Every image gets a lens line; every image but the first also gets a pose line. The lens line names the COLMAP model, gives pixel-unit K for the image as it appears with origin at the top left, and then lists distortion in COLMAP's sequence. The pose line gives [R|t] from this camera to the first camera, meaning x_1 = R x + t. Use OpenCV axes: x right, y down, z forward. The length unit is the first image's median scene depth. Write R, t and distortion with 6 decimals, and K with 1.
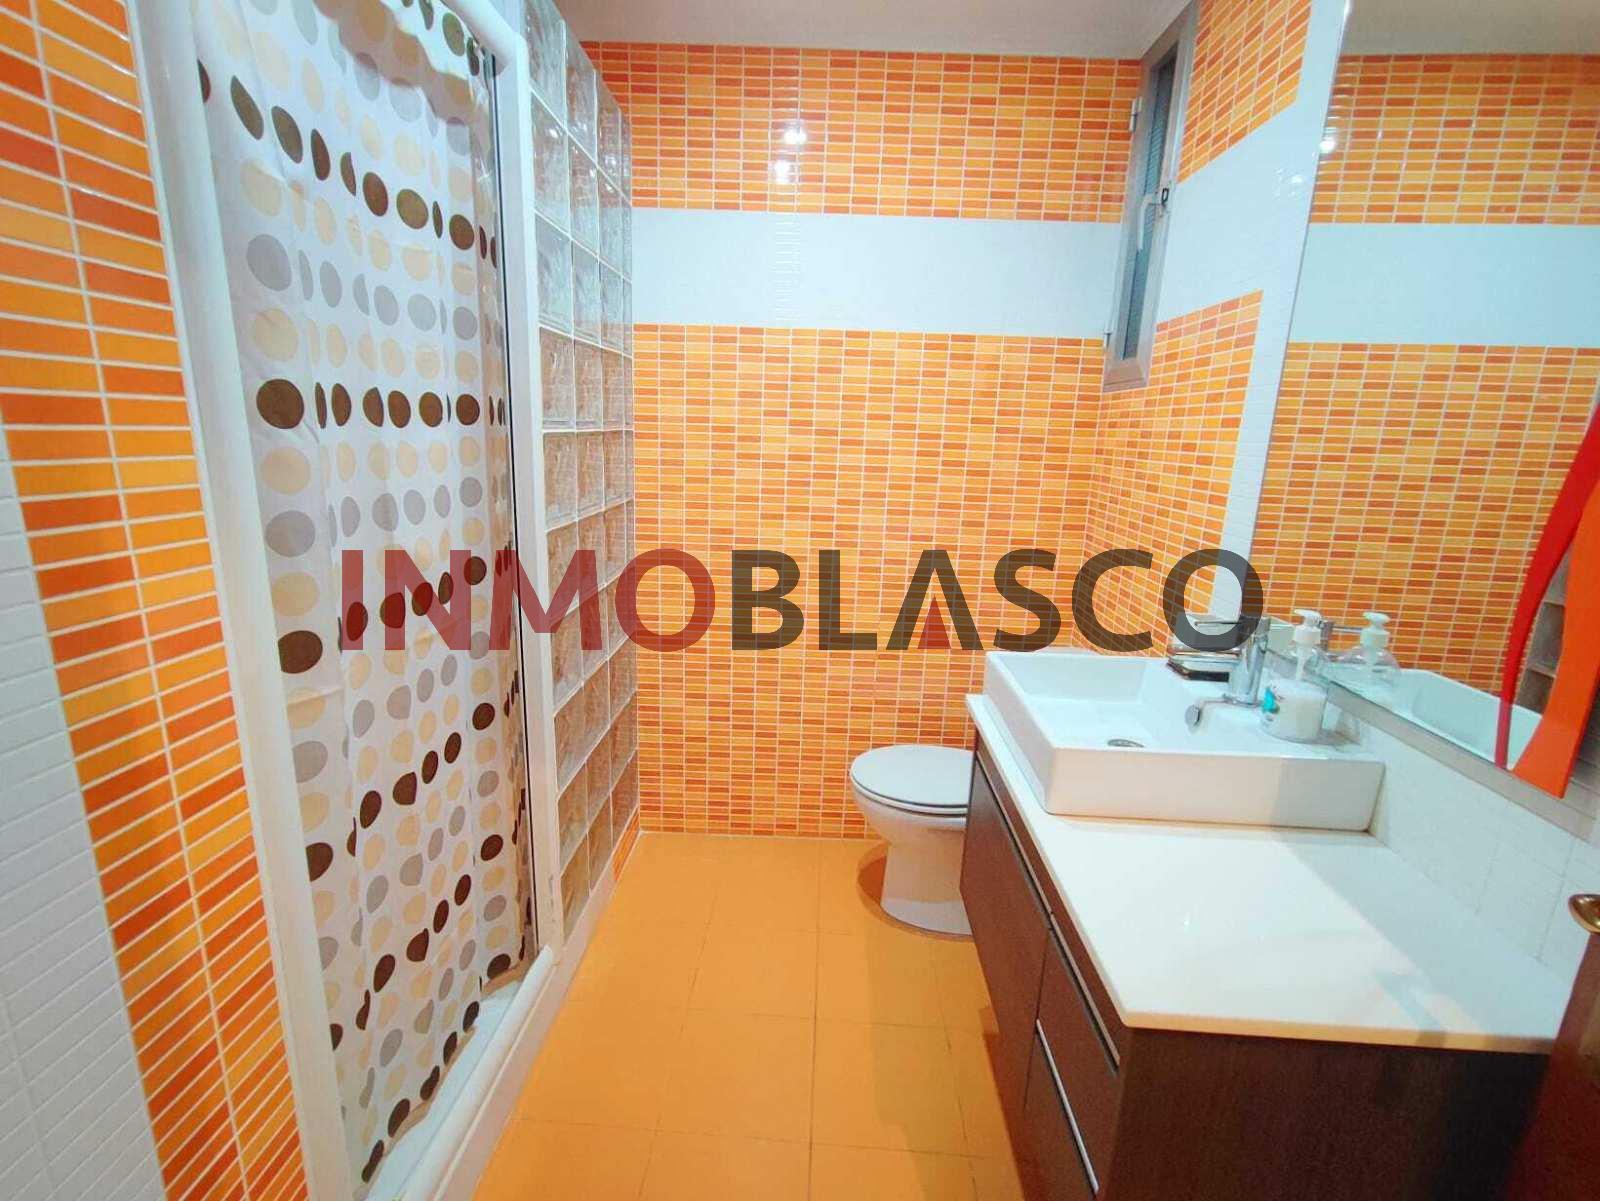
lens RADIAL K [[725.8, 0, 800.0], [0, 725.8, 600.5], [0, 0, 1]] dist [-0.027111, 0.033755]
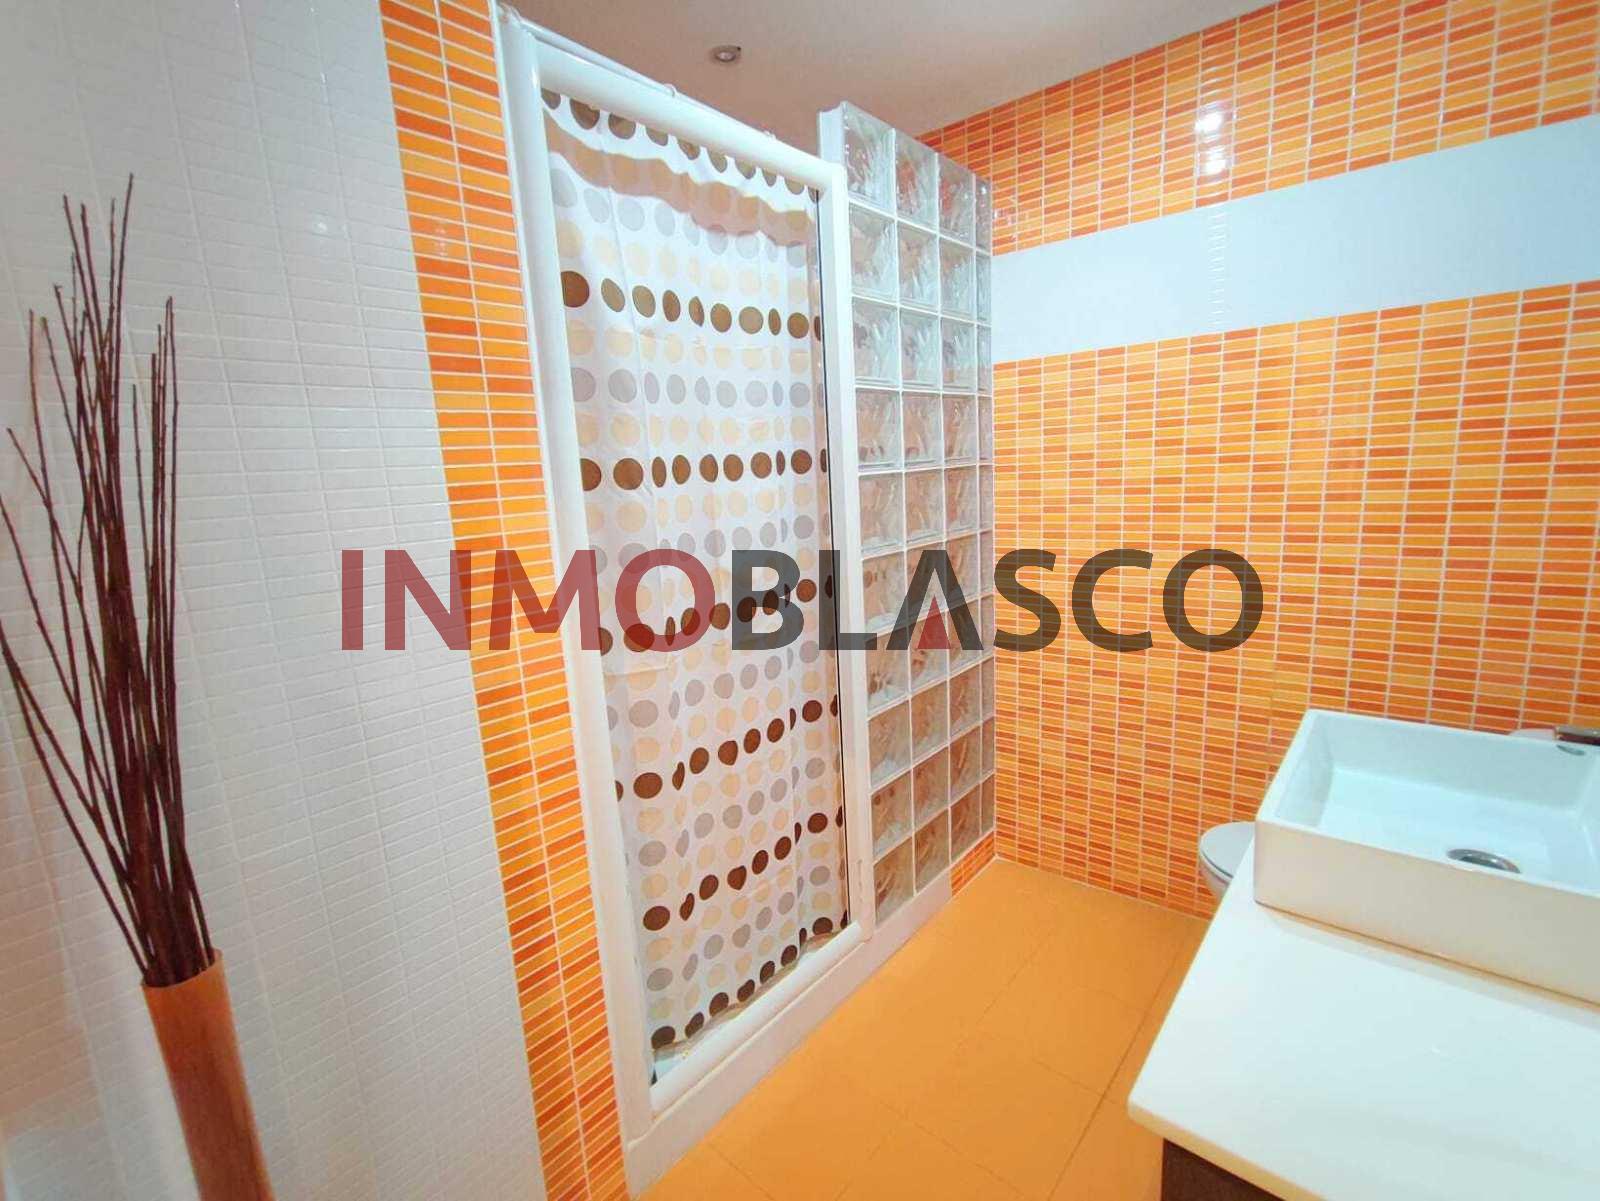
lens RADIAL K [[741.0, 0, 814.5], [0, 741.0, 603.3], [0, 0, 1]] dist [0.002448, 0.000531]
pose [[0.784766, 0.037336, -0.618667, 0.256911], [-0.064120, 0.997719, -0.021124, 0.004680], [0.616467, 0.056246, 0.785369, 0.009394]]
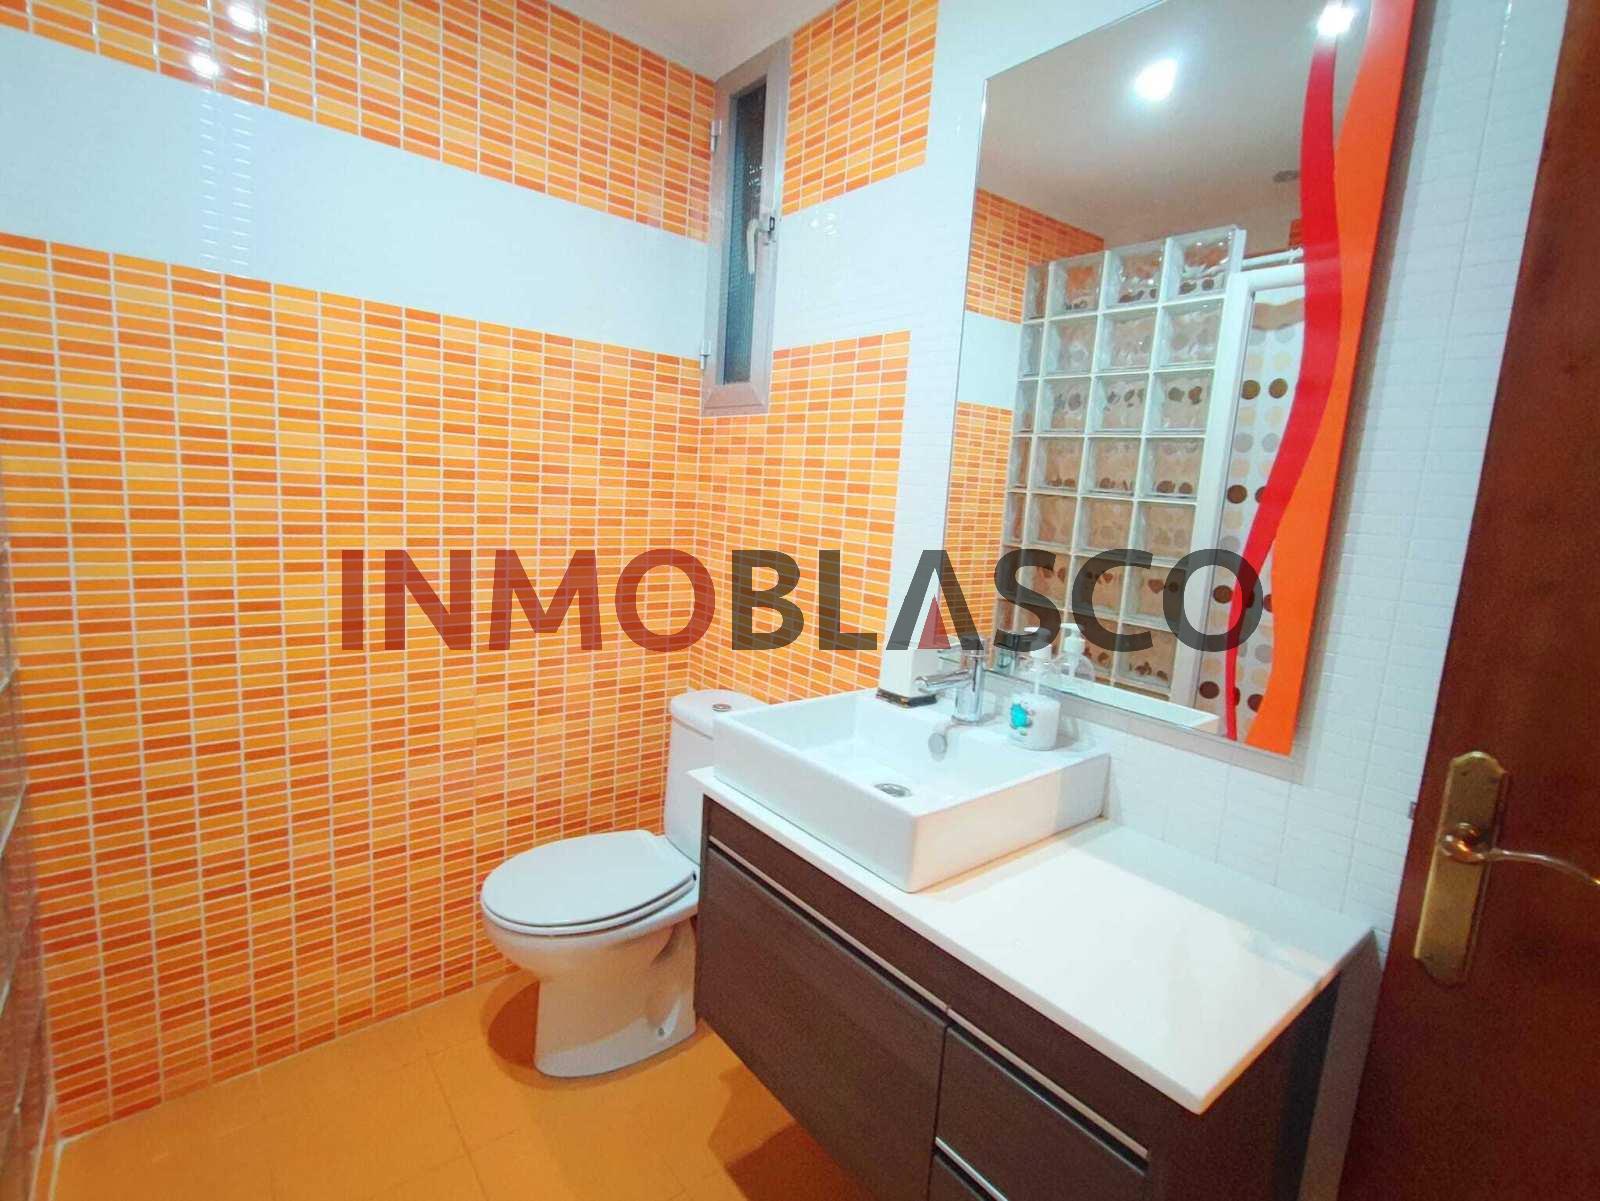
lens RADIAL K [[769.2, 0, 800.0], [0, 769.2, 600.5], [0, 0, 1]] dist [-0.022183, 0.030790]
pose [[0.760334, -0.083915, 0.644089, -0.167335], [0.112829, 0.993607, -0.003741, -0.034146], [-0.639658, 0.075516, 0.764941, 0.187319]]
